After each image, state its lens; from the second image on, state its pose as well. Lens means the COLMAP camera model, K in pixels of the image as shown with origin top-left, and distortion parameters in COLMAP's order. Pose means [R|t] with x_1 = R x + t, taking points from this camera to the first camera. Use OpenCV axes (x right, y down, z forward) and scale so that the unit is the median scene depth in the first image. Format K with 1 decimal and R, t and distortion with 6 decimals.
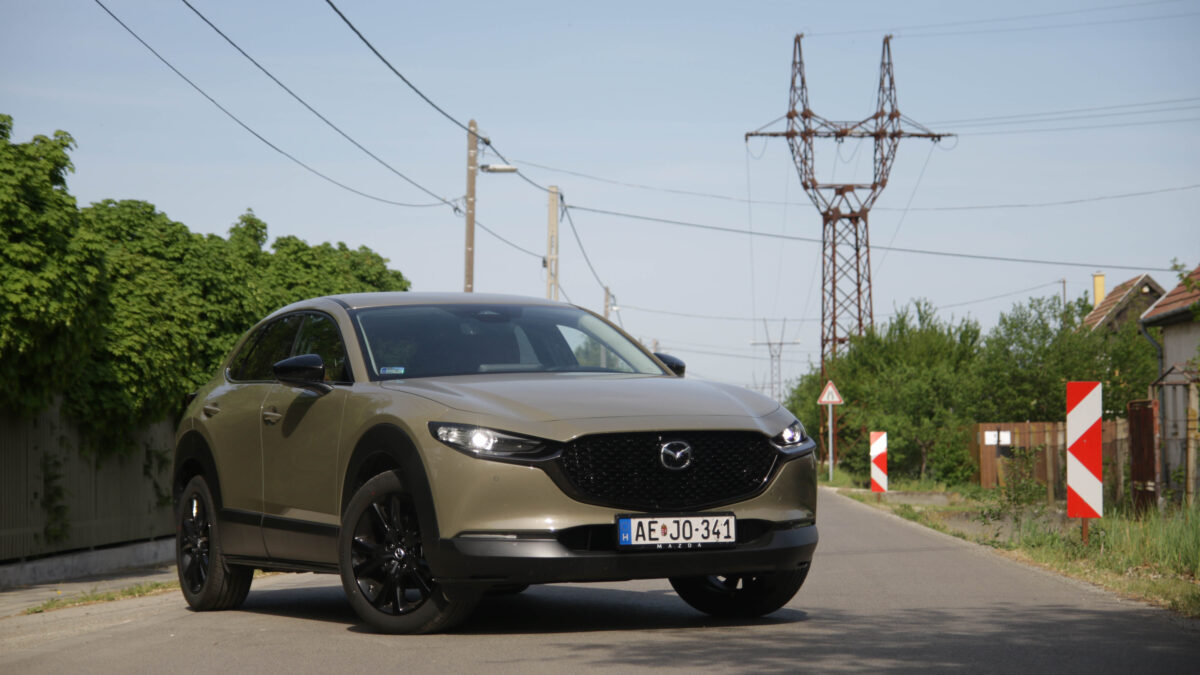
lens RADIAL K [[2957.8, 0, 600.3], [0, 2957.8, 336.9], [0, 0, 1]] dist [0.035470, 0.000000]
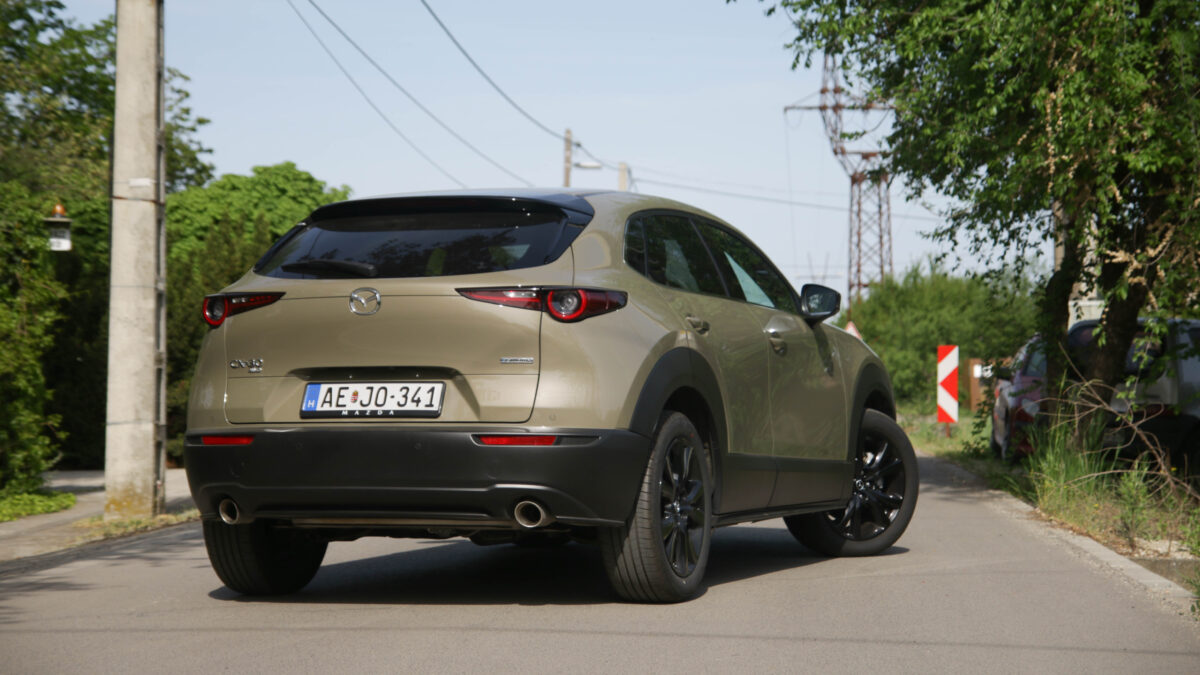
lens RADIAL K [[2957.8, 0, 599.5], [0, 2957.8, 337.6], [0, 0, 1]] dist [0.035470, 0.000000]
pose [[0.999833, 0.006623, -0.017031, -0.003202], [-0.006189, 0.999658, 0.025418, -0.007288], [0.017194, -0.025308, 0.999532, -0.168965]]
